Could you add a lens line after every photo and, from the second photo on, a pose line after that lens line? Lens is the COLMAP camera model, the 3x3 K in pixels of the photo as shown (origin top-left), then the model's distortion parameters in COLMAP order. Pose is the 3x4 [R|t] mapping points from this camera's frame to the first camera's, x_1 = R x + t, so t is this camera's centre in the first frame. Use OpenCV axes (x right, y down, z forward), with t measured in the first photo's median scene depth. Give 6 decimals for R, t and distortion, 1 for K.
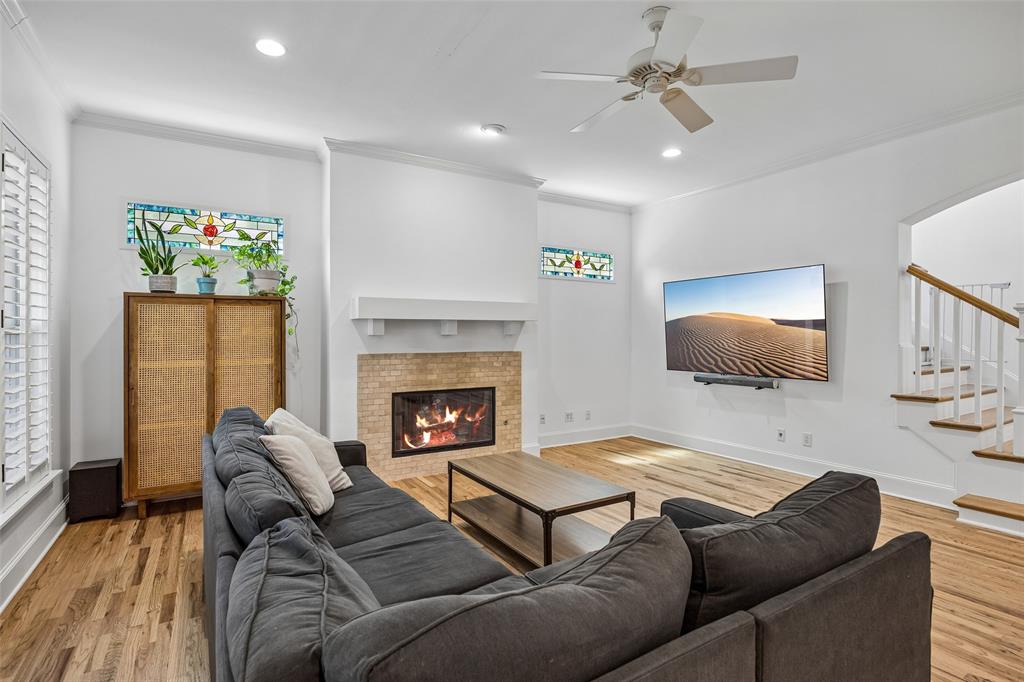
lens RADIAL K [[510.2, 0, 511.6], [0, 510.2, 335.1], [0, 0, 1]] dist [-0.002080, -0.003556]
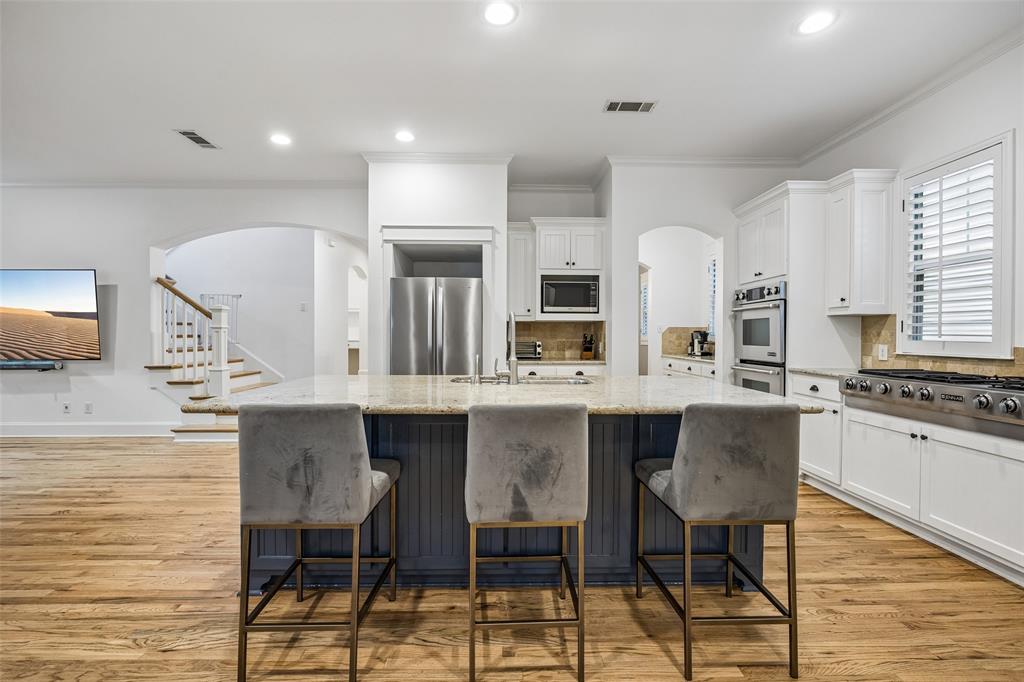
lens RADIAL K [[457.1, 0, 507.6], [0, 457.1, 336.2], [0, 0, 1]] dist [-0.008569, -0.000399]
pose [[0.501654, -0.000841, 0.865068, 0.136914], [-0.001974, 0.999996, 0.002116, 0.024468], [-0.865066, -0.002769, 0.501651, -0.456737]]
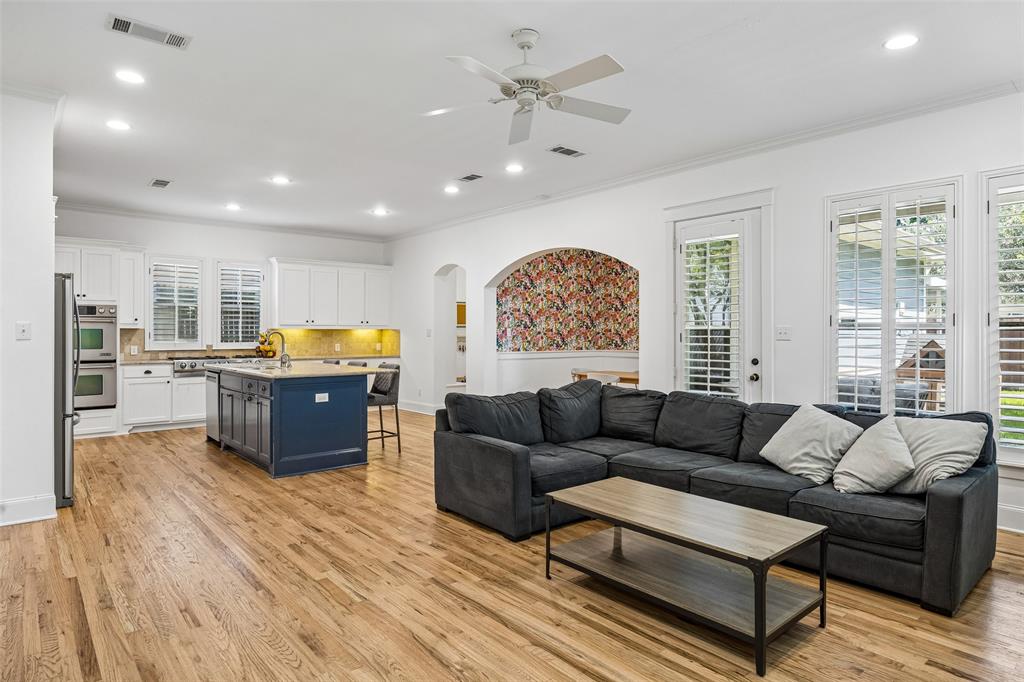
lens RADIAL K [[595.7, 0, 516.9], [0, 595.7, 335.8], [0, 0, 1]] dist [-0.008955, -0.001337]
pose [[-0.985089, 0.000165, -0.172047, 0.291165], [-0.000637, 0.999989, 0.004610, 0.001448], [0.172046, 0.004650, -0.985078, 1.264998]]
